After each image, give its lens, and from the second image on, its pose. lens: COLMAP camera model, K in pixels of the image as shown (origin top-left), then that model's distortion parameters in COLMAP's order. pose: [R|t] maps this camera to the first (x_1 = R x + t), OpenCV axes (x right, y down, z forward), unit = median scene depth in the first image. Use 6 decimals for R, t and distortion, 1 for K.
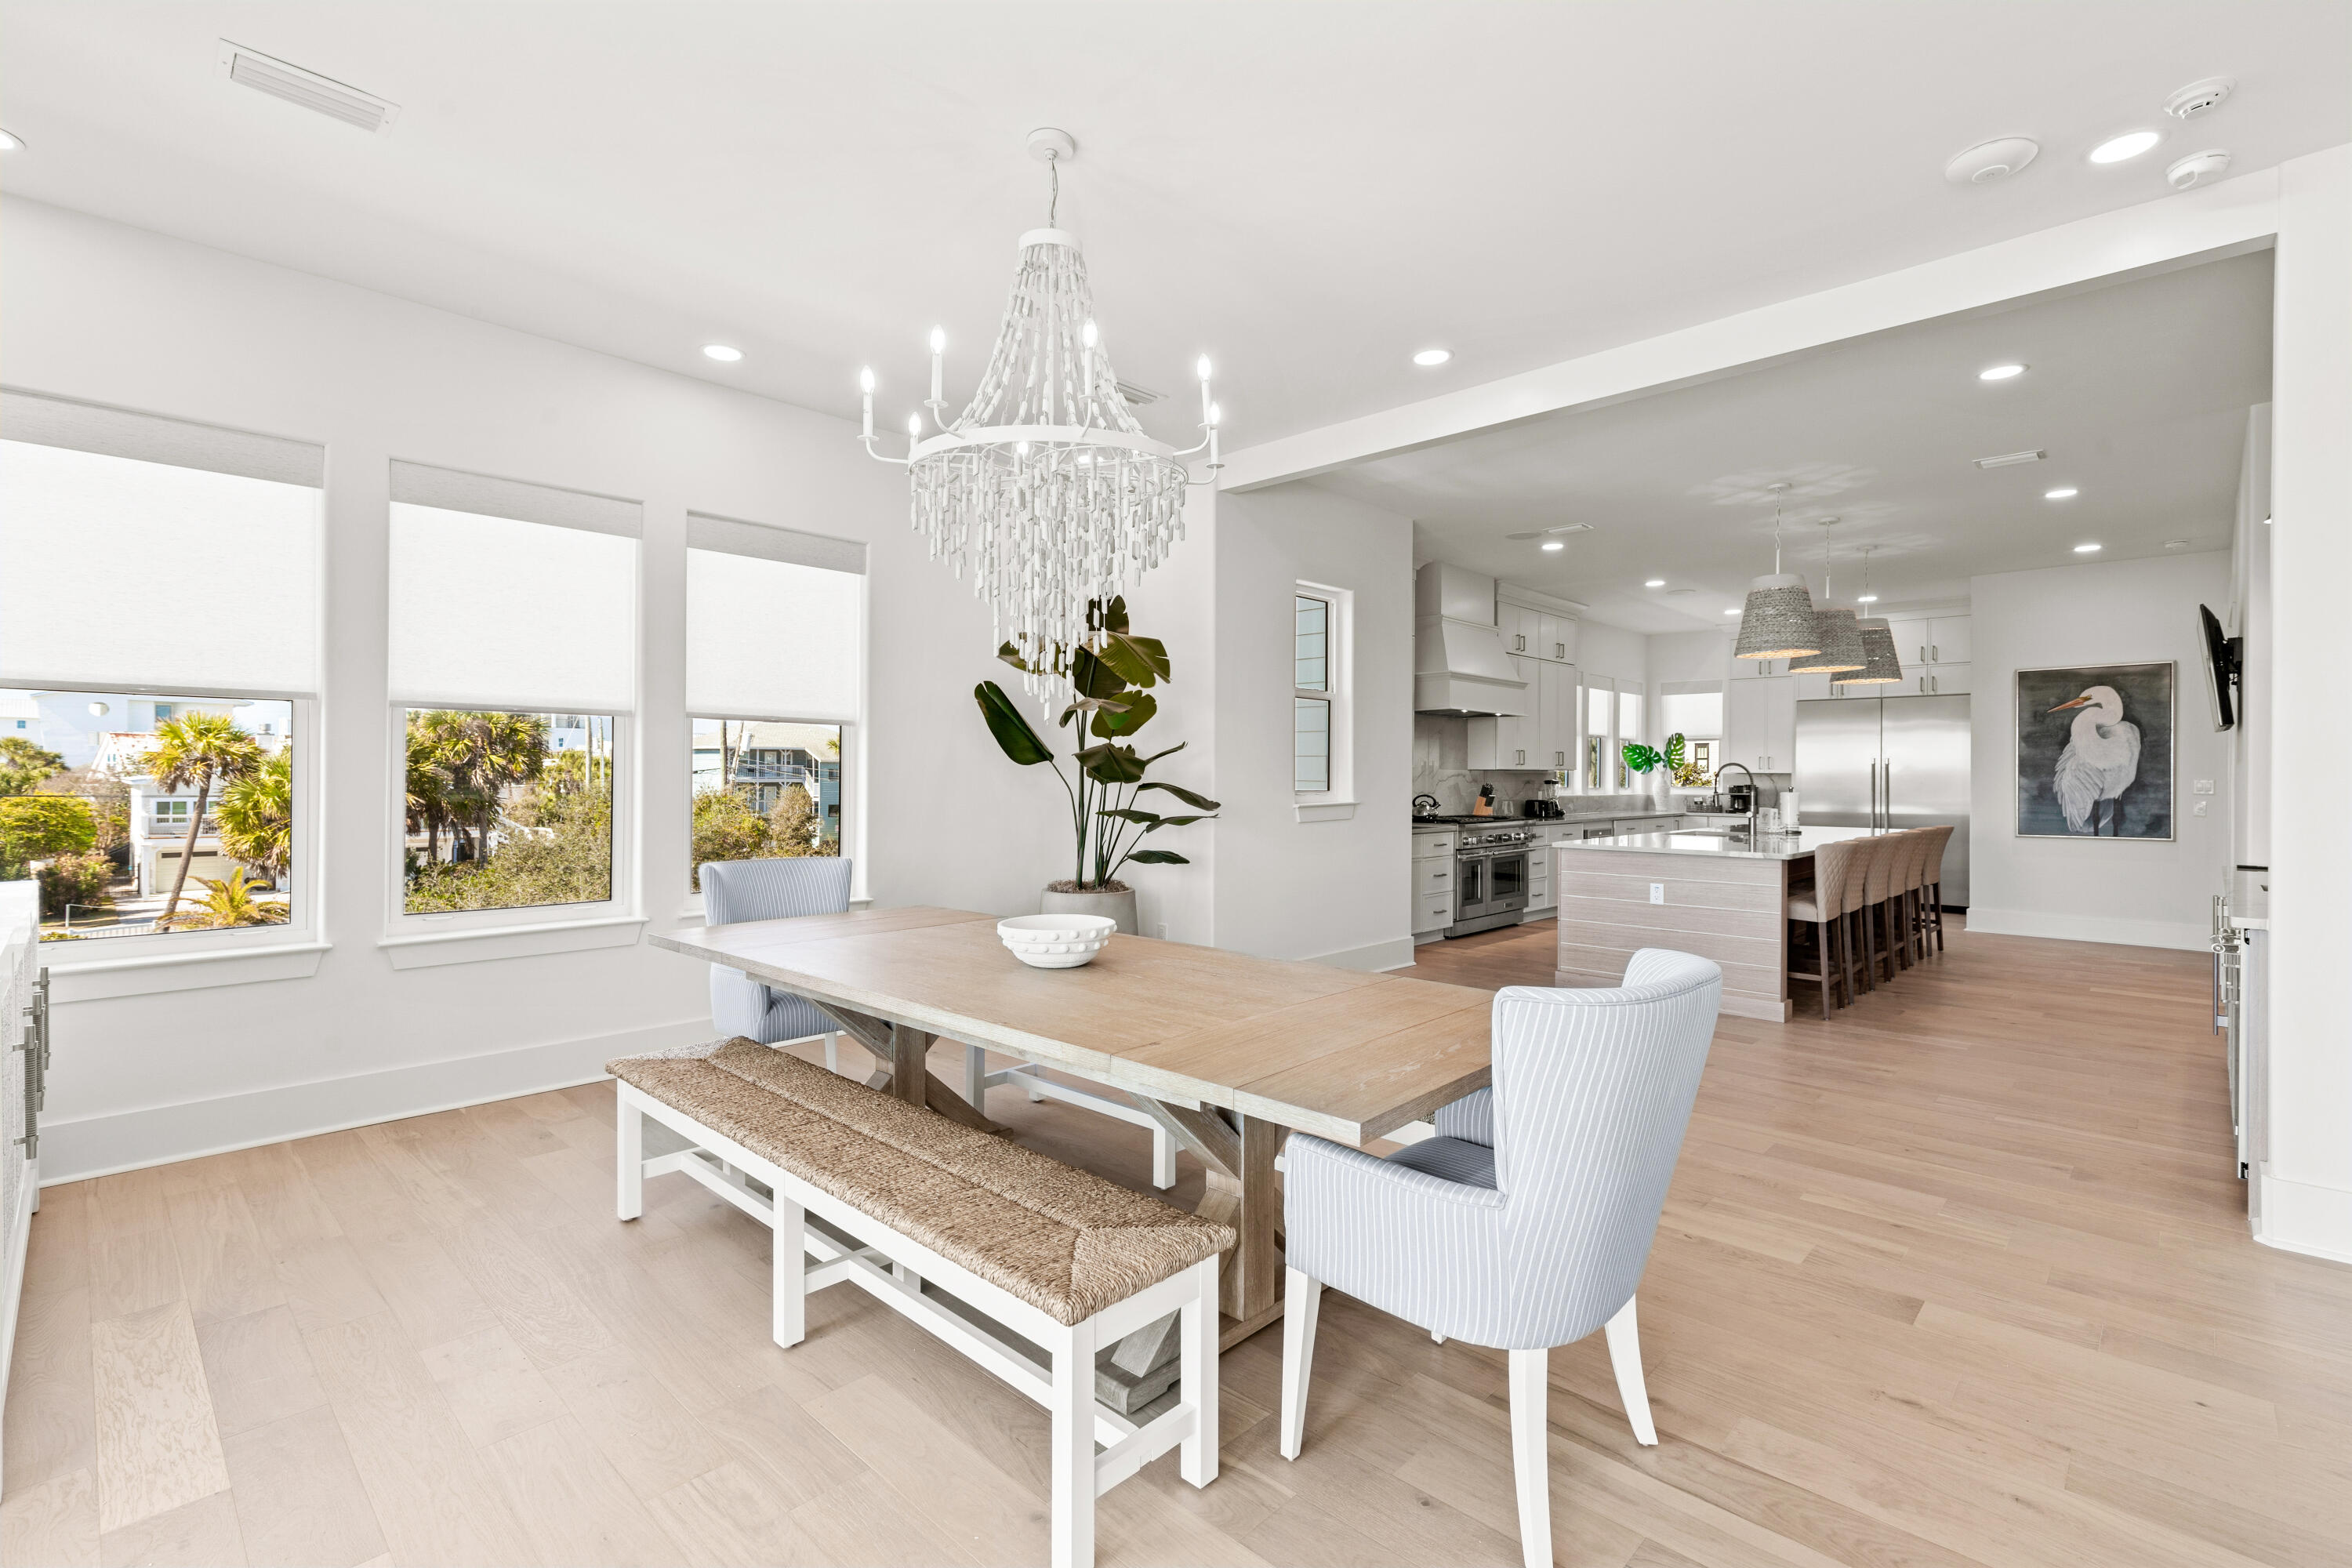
lens RADIAL K [[1070.4, 0, 1185.6], [0, 1070.4, 781.6], [0, 0, 1]] dist [0.016463, 0.000124]
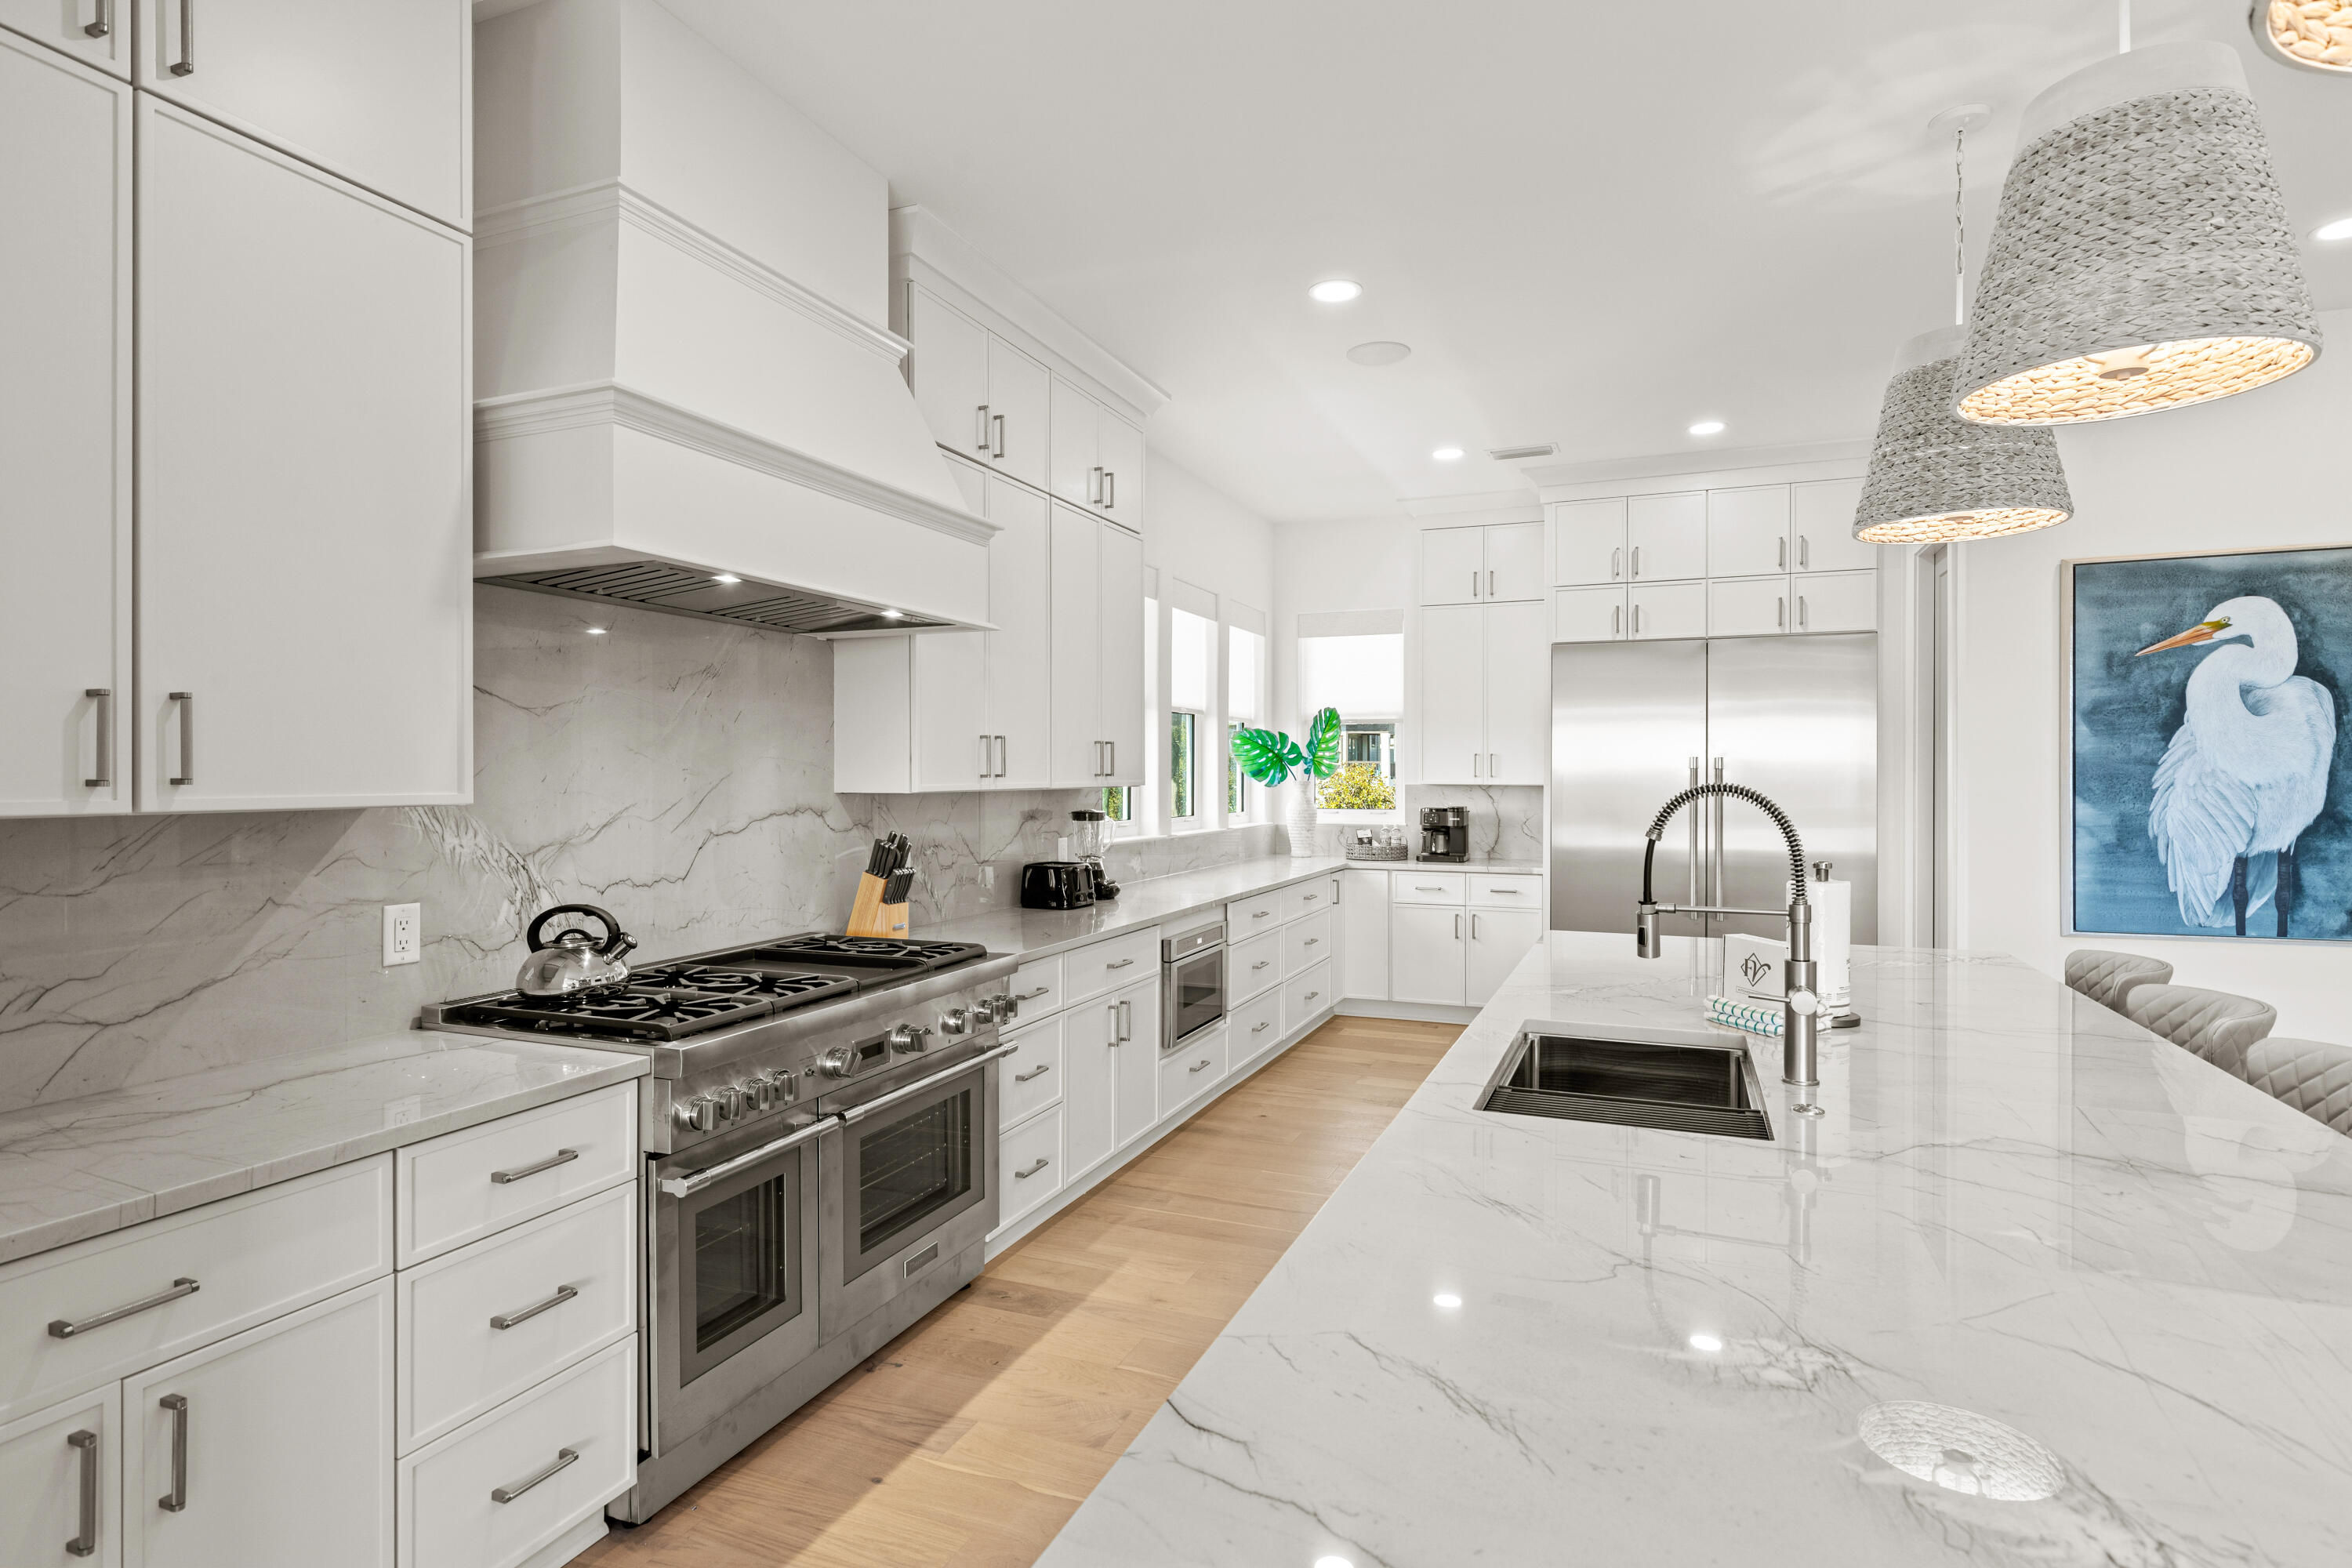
lens RADIAL K [[1214.6, 0, 1178.3], [0, 1214.6, 777.3], [0, 0, 1]] dist [-0.000356, -0.000018]
pose [[0.933563, -0.006494, 0.358355, 0.232405], [0.006643, 0.999978, 0.000817, -0.016023], [-0.358353, 0.001618, 0.933585, 0.621839]]
